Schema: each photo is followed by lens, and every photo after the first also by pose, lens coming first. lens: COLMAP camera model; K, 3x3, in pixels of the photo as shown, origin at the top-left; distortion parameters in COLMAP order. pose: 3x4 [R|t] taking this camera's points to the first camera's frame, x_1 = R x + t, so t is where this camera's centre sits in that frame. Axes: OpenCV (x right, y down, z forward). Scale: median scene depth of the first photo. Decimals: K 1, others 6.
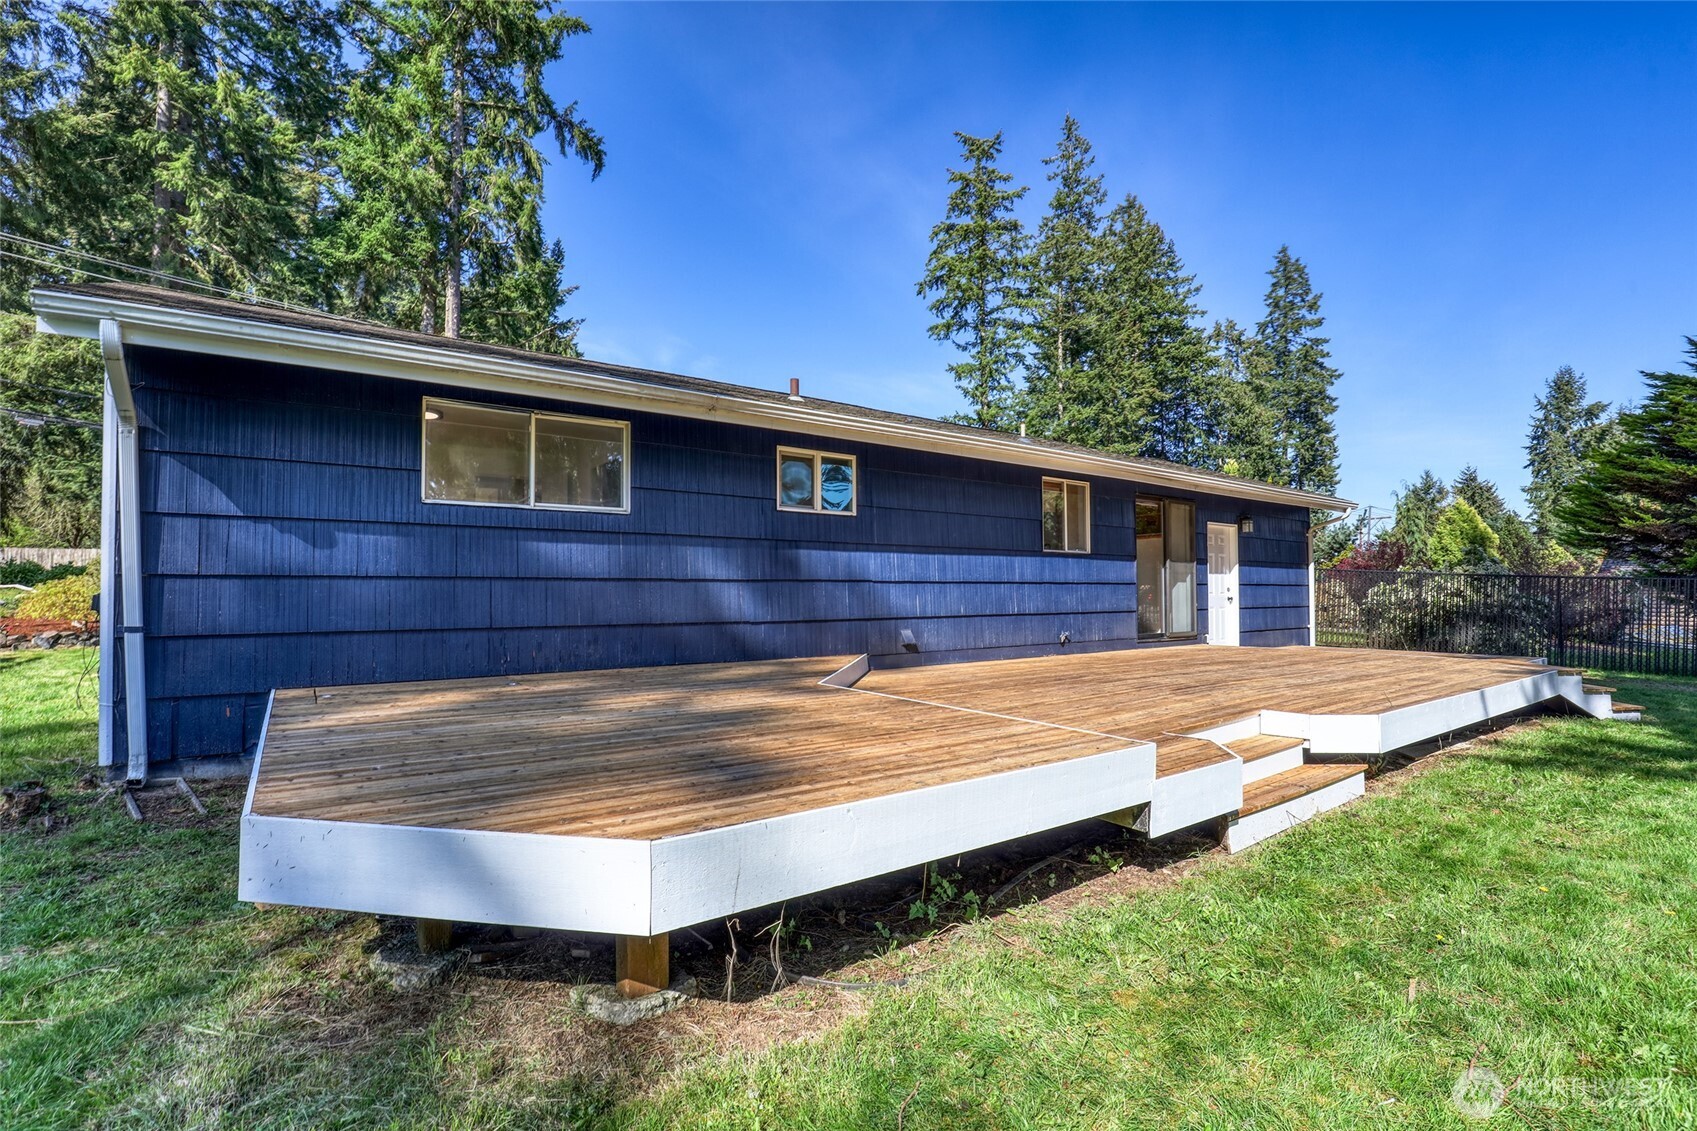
lens RADIAL K [[750.3, 0, 848.5], [0, 750.3, 565.5], [0, 0, 1]] dist [0.014691, -0.000055]
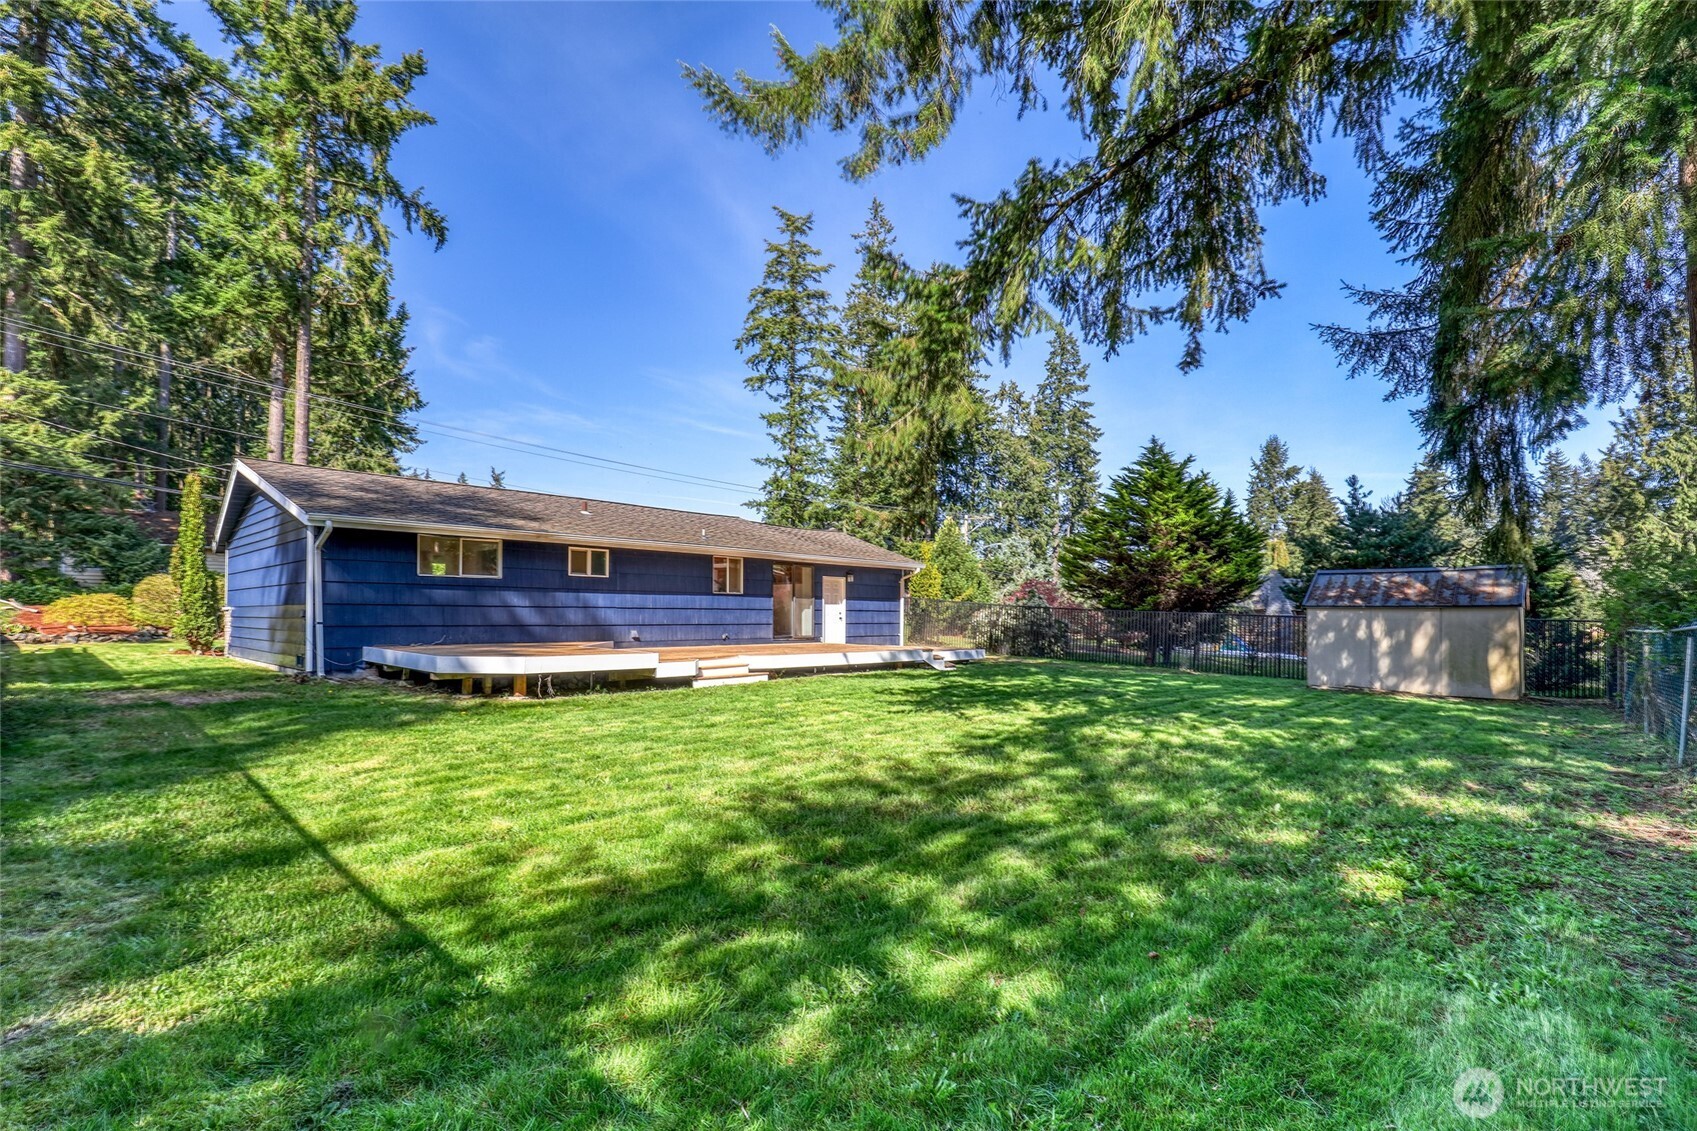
lens RADIAL K [[783.2, 0, 851.6], [0, 783.2, 595.1], [0, 0, 1]] dist [-0.003983, -0.000166]
pose [[0.980110, 0.016383, 0.197777, 0.037245], [-0.019214, 0.999738, 0.012405, -0.008402], [-0.197522, -0.015959, 0.980169, -0.200388]]
